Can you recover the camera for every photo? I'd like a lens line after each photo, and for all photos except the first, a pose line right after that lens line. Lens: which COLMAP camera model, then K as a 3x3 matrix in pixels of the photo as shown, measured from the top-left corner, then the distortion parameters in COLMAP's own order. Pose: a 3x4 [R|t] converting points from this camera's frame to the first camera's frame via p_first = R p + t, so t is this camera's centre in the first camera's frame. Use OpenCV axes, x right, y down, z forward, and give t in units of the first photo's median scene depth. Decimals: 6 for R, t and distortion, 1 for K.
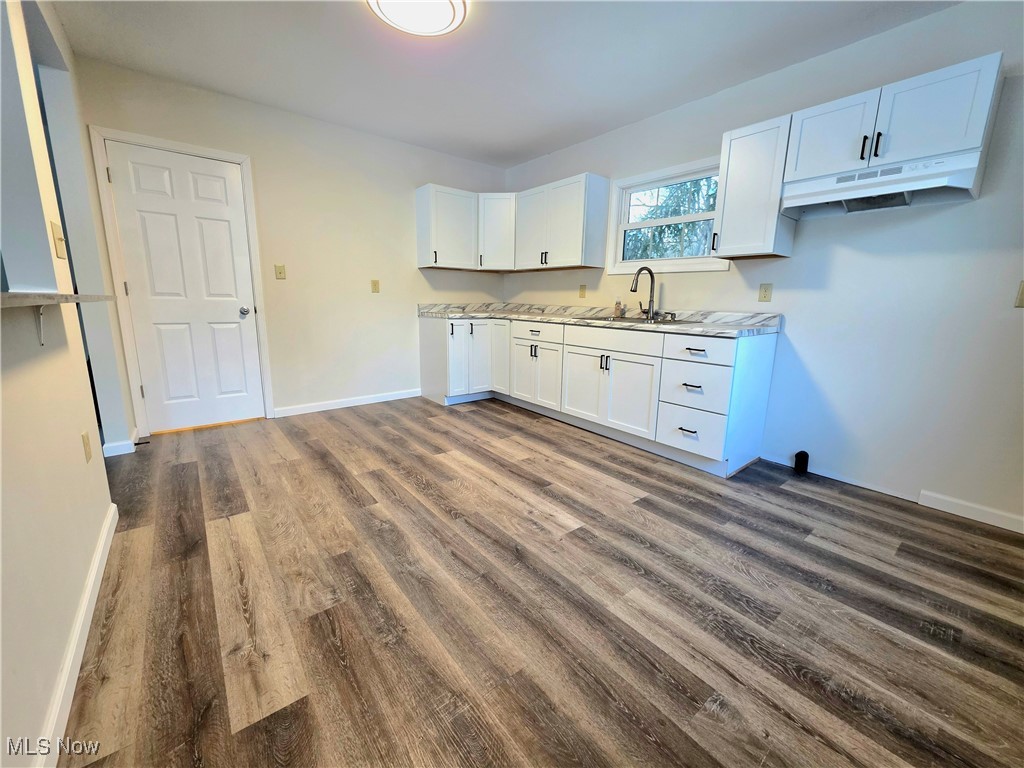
lens RADIAL K [[408.7, 0, 513.0], [0, 408.7, 379.3], [0, 0, 1]] dist [0.001988, -0.000266]
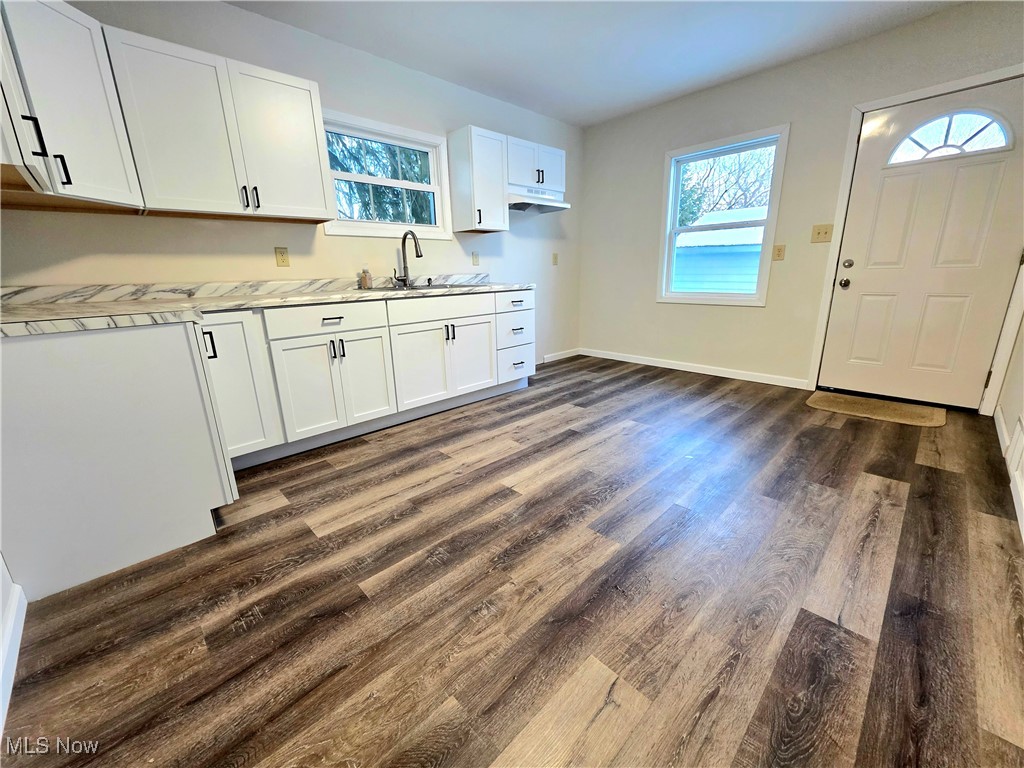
lens RADIAL K [[408.7, 0, 514.9], [0, 408.7, 379.0], [0, 0, 1]] dist [0.001988, -0.000266]
pose [[-0.091133, -0.272778, 0.957751, -0.904462], [0.215821, 0.933485, 0.286403, -0.221831], [-0.972171, 0.232804, -0.026200, 1.113645]]
